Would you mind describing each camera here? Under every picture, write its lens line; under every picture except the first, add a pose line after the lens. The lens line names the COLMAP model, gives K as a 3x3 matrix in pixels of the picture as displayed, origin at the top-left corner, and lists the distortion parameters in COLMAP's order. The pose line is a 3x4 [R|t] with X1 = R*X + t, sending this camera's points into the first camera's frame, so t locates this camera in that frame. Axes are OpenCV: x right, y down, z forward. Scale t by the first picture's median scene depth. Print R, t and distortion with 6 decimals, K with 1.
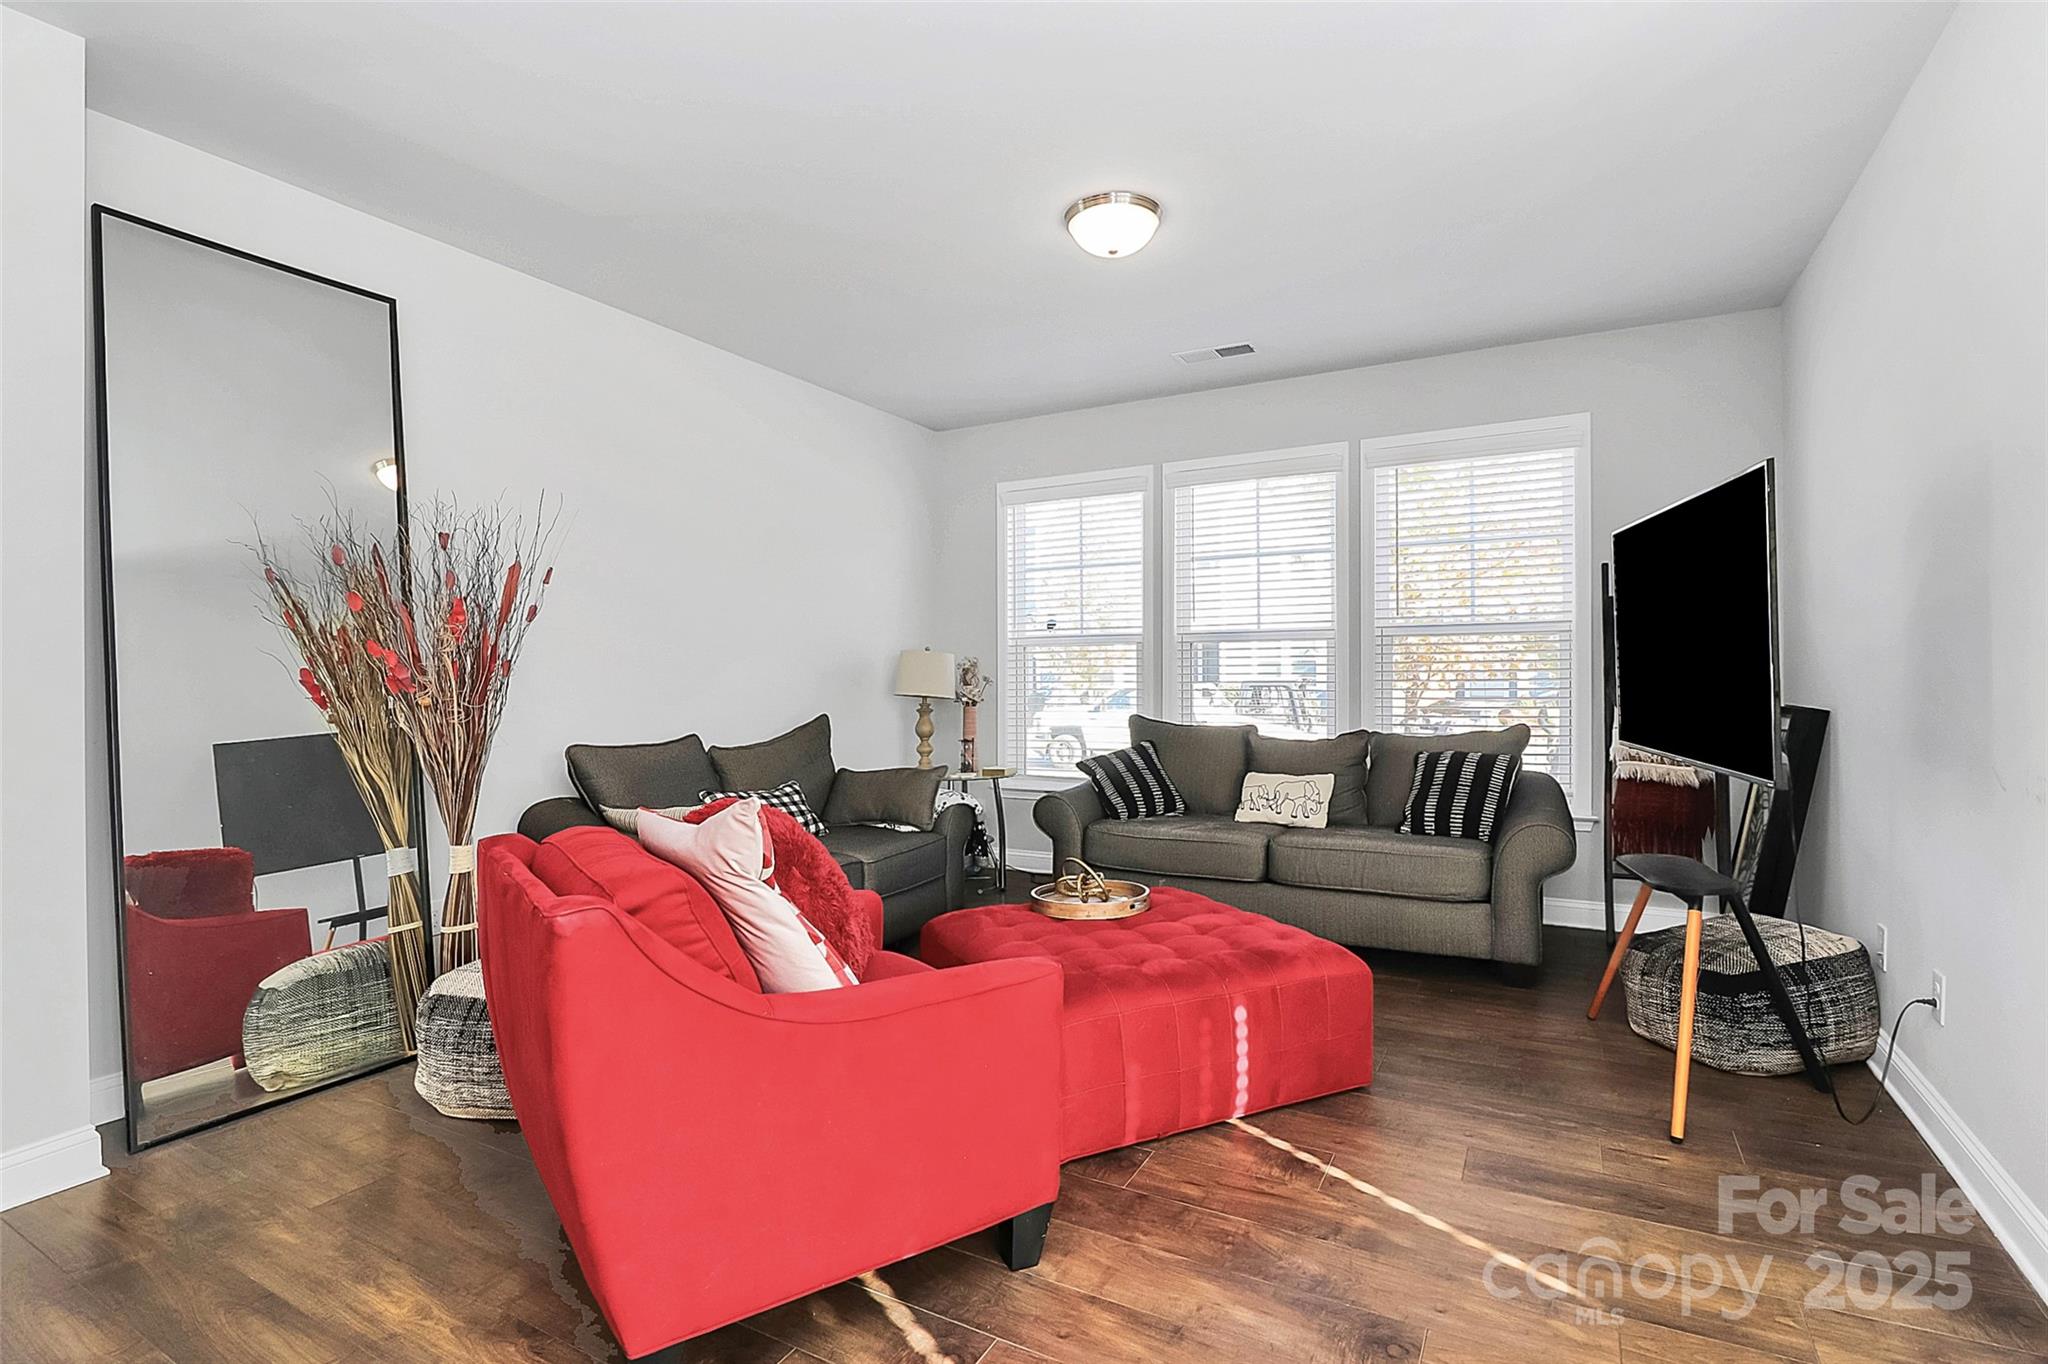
lens RADIAL K [[951.4, 0, 1022.1], [0, 951.4, 674.6], [0, 0, 1]] dist [0.000715, -0.013323]
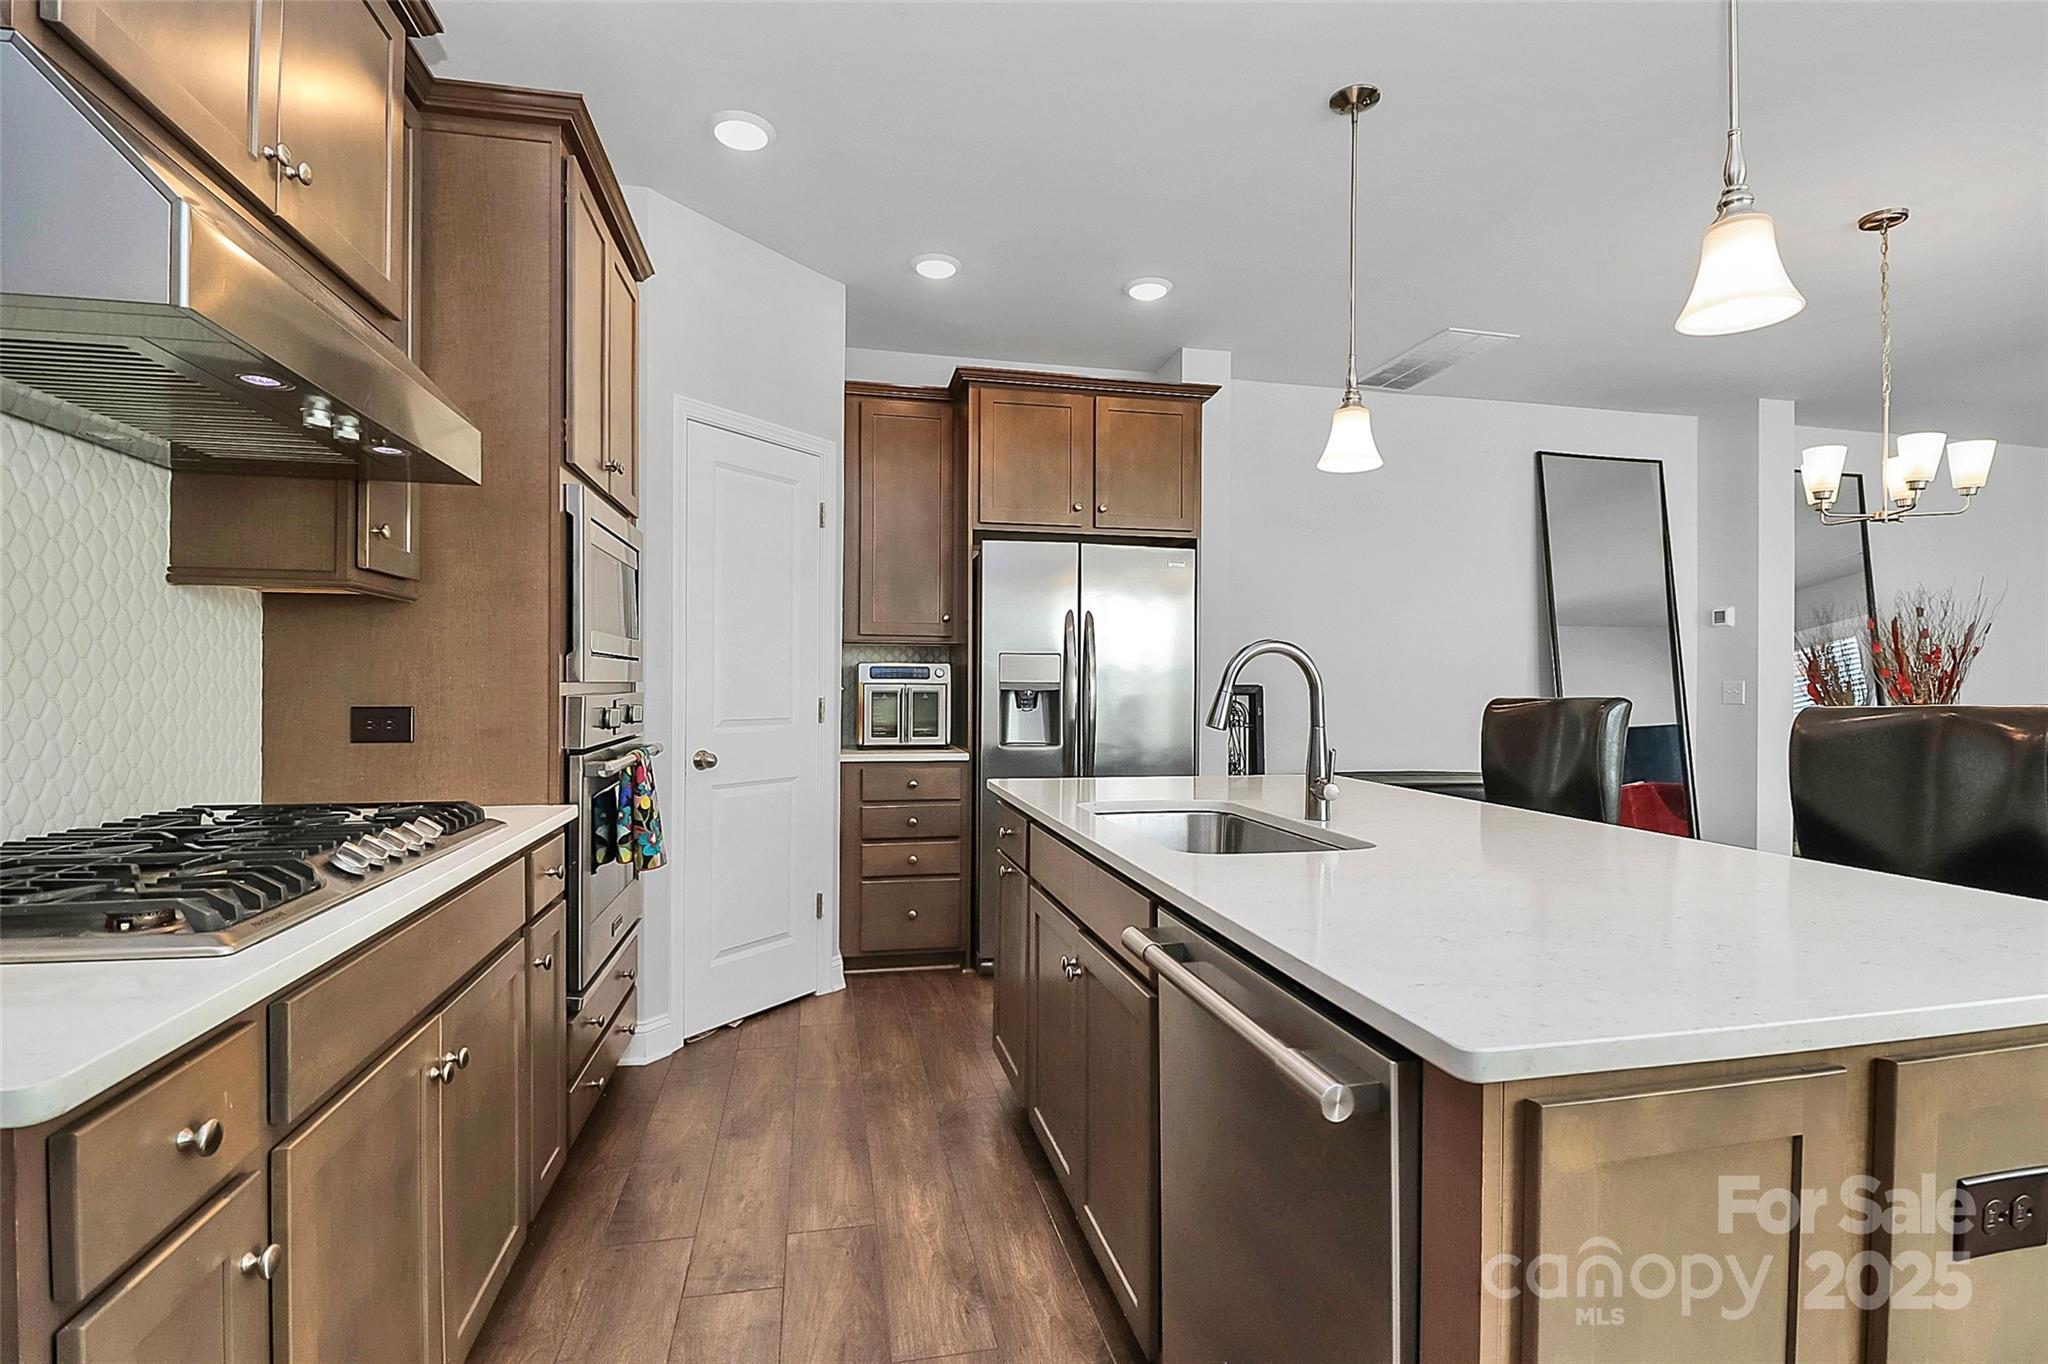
lens RADIAL K [[951.4, 0, 1022.1], [0, 951.4, 674.6], [0, 0, 1]] dist [0.000715, -0.013323]
pose [[0.656941, 0.001300, -0.753941, -0.257674], [-0.011759, 0.999895, -0.008523, 0.007572], [0.753850, 0.014465, 0.656887, -0.925876]]
